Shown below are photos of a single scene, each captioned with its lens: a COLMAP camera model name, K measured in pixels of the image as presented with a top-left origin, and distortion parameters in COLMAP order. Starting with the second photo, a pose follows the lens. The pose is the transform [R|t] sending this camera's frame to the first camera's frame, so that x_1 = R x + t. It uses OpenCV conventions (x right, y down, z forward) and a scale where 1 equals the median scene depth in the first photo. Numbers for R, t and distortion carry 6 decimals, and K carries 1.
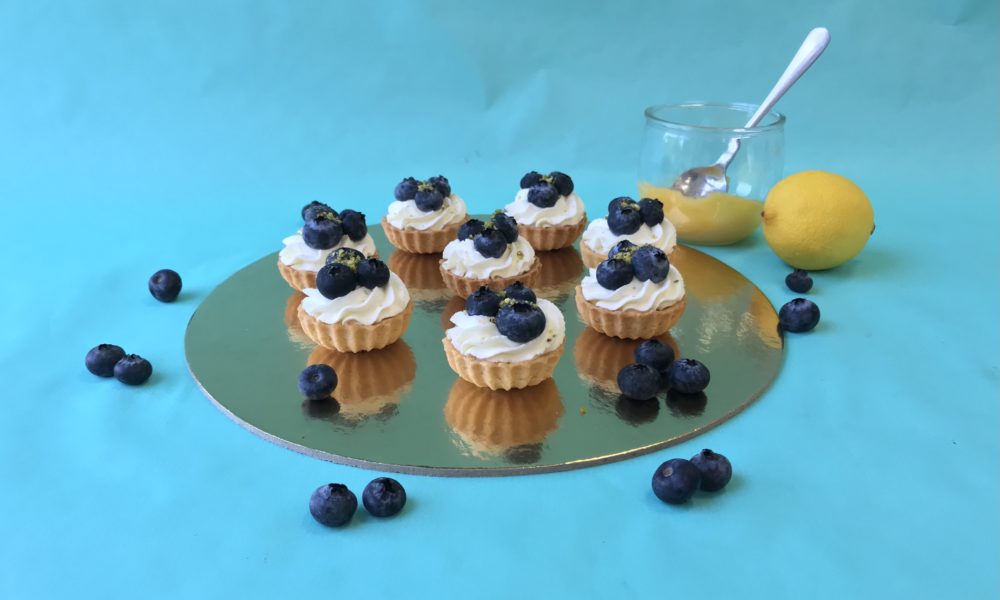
lens RADIAL K [[854.3, 0, 504.0], [0, 854.3, 296.5], [0, 0, 1]] dist [0.109422, -0.419739]
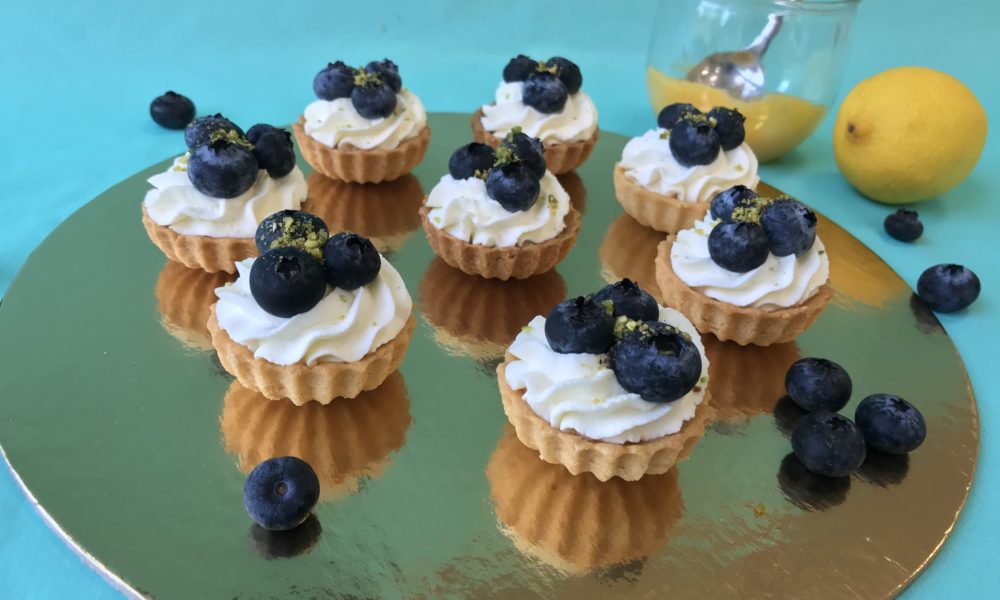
lens RADIAL K [[854.3, 0, 504.0], [0, 854.3, 296.5], [0, 0, 1]] dist [0.109422, -0.419739]
pose [[0.976887, -0.037675, 0.210410, -0.152050], [0.003088, 0.986730, 0.162340, -0.082154], [-0.213734, -0.157939, 0.964040, 0.387551]]
